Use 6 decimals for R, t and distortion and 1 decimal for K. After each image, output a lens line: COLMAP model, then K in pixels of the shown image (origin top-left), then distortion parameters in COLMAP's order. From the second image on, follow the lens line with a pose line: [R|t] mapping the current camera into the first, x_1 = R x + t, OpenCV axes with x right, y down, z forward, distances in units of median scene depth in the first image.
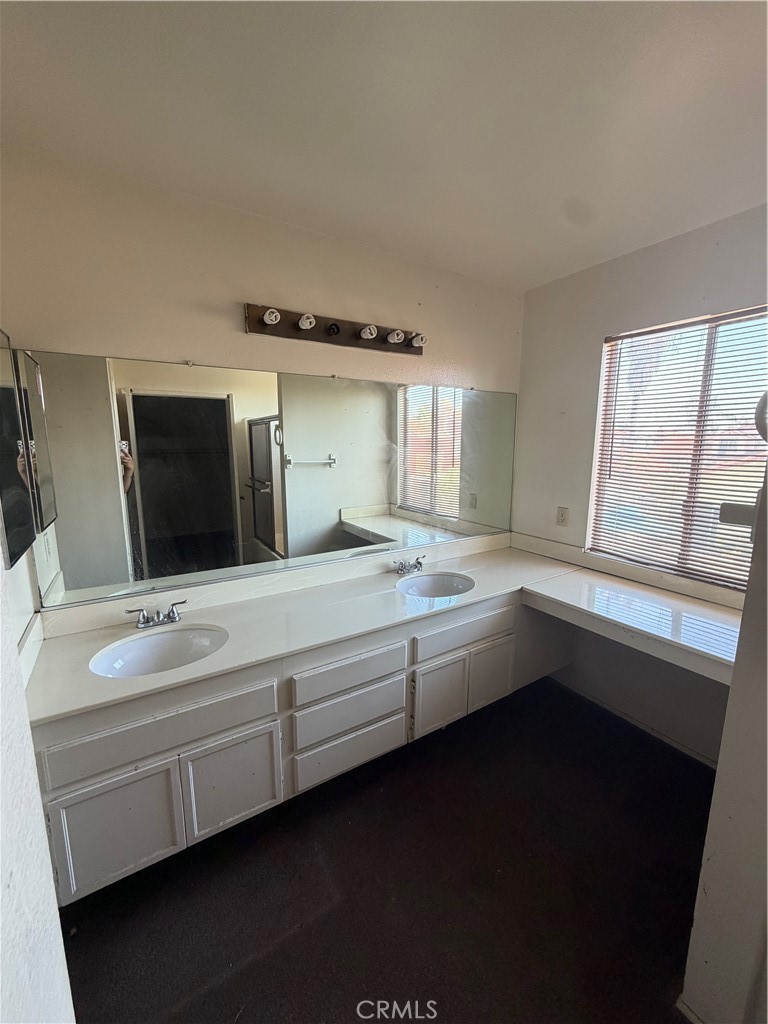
lens RADIAL K [[406.8, 0, 381.2], [0, 406.8, 510.9], [0, 0, 1]] dist [-0.006446, 0.001537]
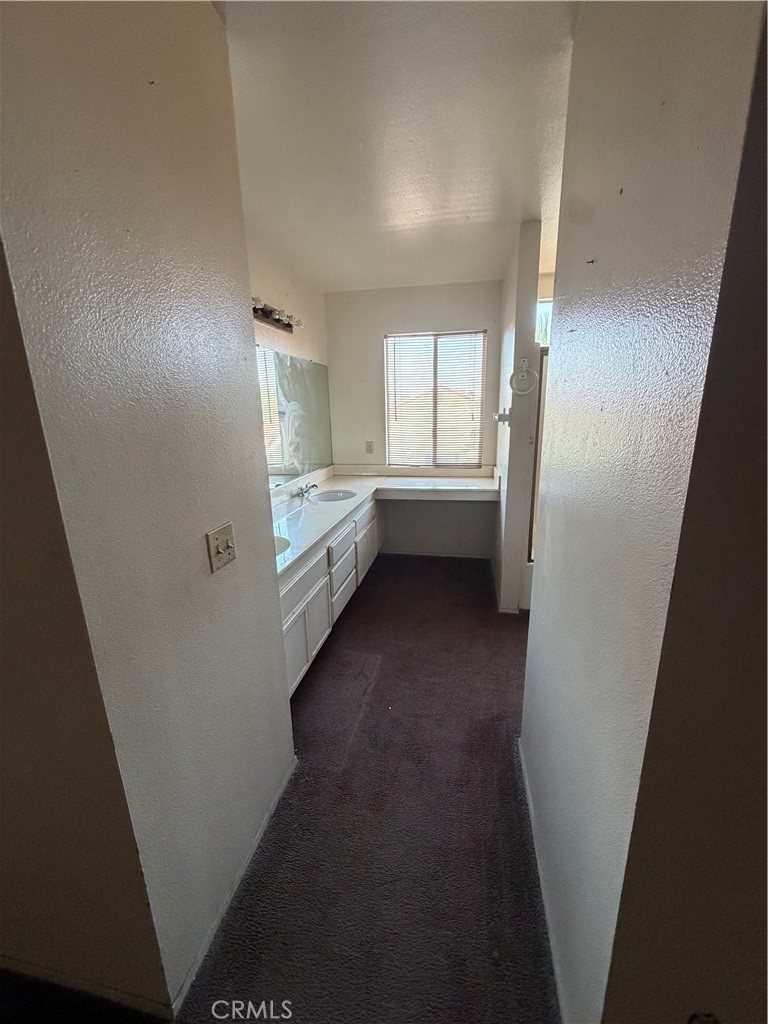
lens RADIAL K [[406.8, 0, 391.0], [0, 406.8, 511.9], [0, 0, 1]] dist [-0.006446, 0.001537]
pose [[0.679019, -0.198168, 0.706868, -0.756224], [0.145447, 0.980105, 0.135052, 0.065367], [-0.719568, 0.011108, 0.694333, -0.176366]]
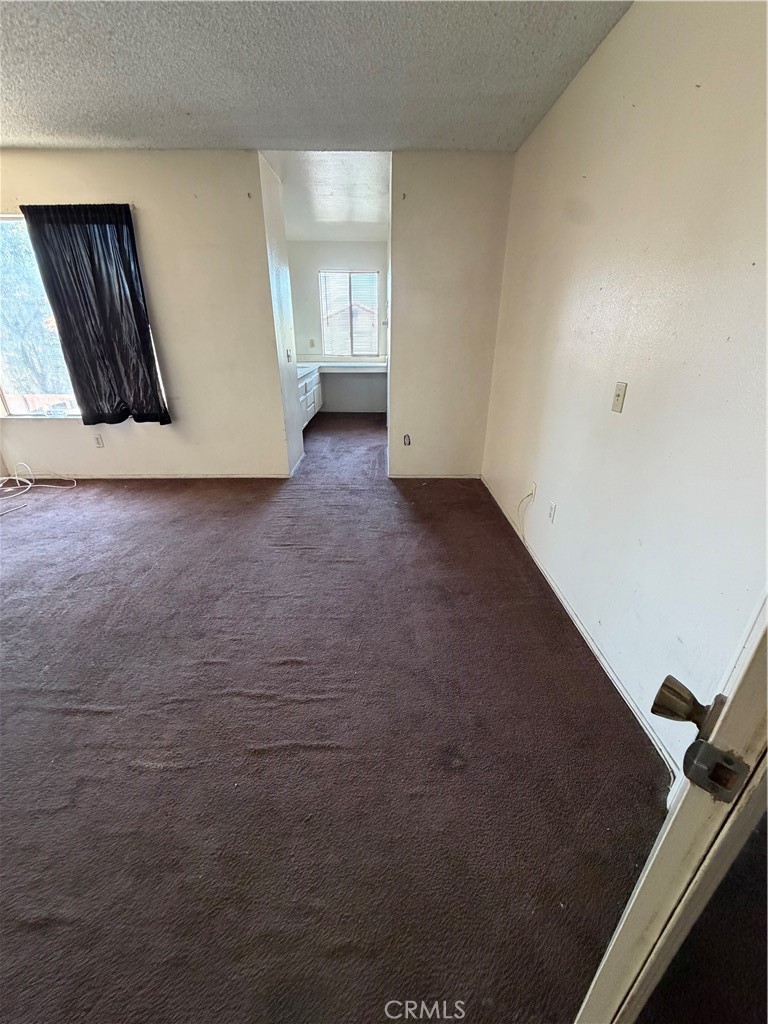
lens RADIAL K [[406.8, 0, 384.5], [0, 406.8, 509.1], [0, 0, 1]] dist [-0.006446, 0.001537]
pose [[0.535594, -0.350610, 0.768252, -1.897210], [0.140518, 0.934058, 0.328316, 0.243177], [-0.832703, -0.067890, 0.549543, -1.001772]]
